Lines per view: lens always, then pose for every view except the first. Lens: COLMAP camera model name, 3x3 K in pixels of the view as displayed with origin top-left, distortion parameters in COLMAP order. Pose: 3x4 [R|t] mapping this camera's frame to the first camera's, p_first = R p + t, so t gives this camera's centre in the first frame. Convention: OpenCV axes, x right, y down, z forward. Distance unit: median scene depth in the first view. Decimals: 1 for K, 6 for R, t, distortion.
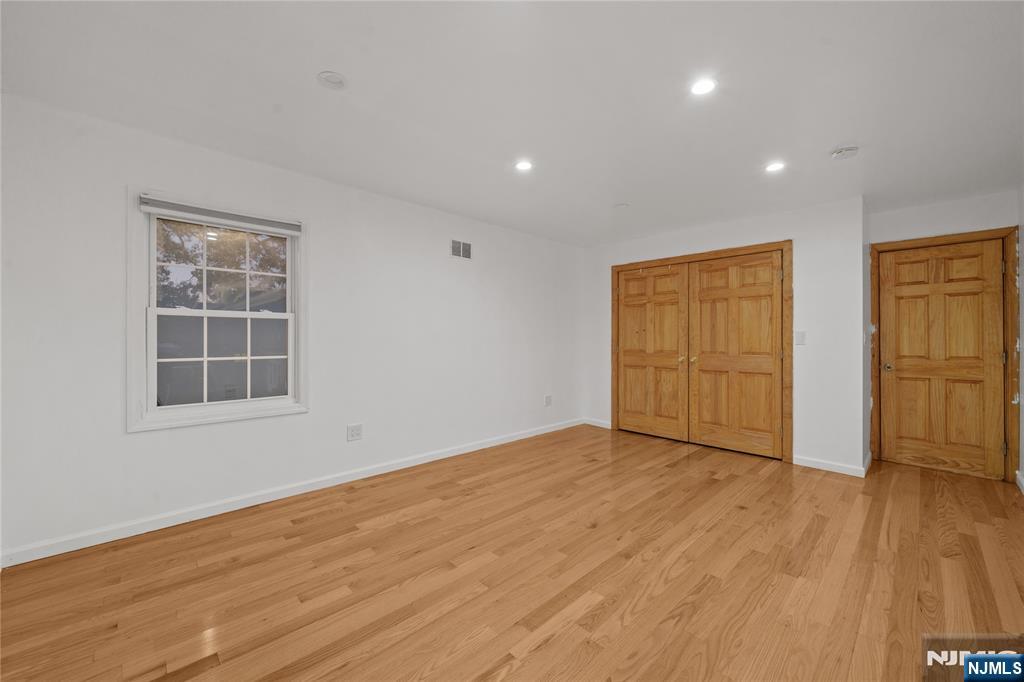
lens RADIAL K [[394.1, 0, 511.9], [0, 394.1, 337.6], [0, 0, 1]] dist [-0.000446, -0.000218]
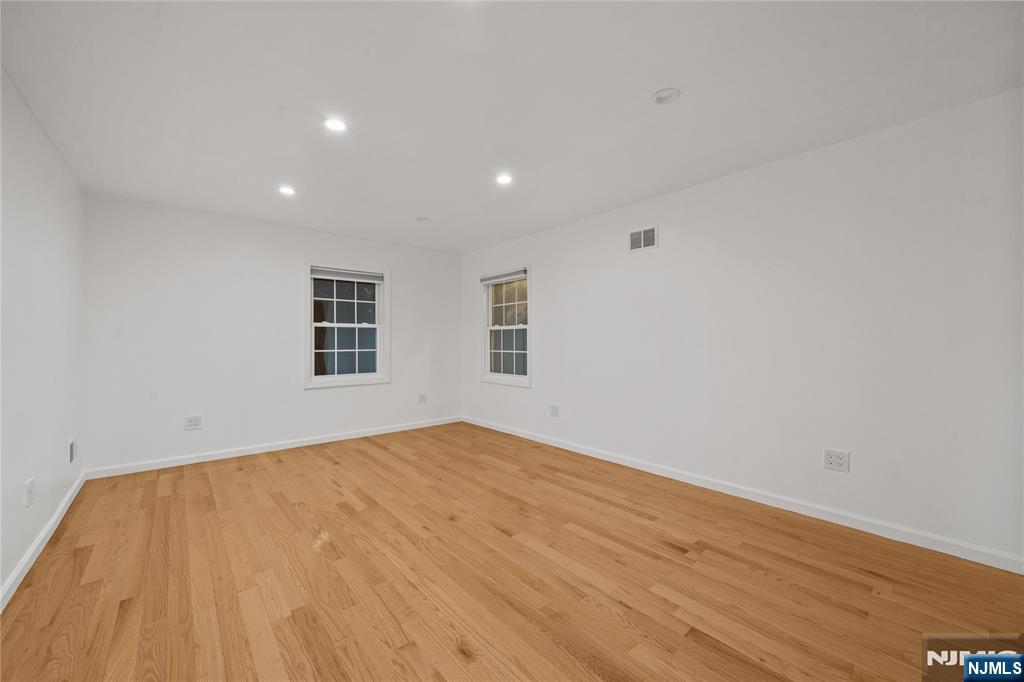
lens RADIAL K [[394.1, 0, 509.7], [0, 394.1, 341.4], [0, 0, 1]] dist [-0.000446, -0.000218]
pose [[-0.058952, -0.000967, -0.998260, 1.115898], [0.004112, 0.999991, -0.001212, 0.007714], [0.998252, -0.004176, -0.058947, 1.091435]]
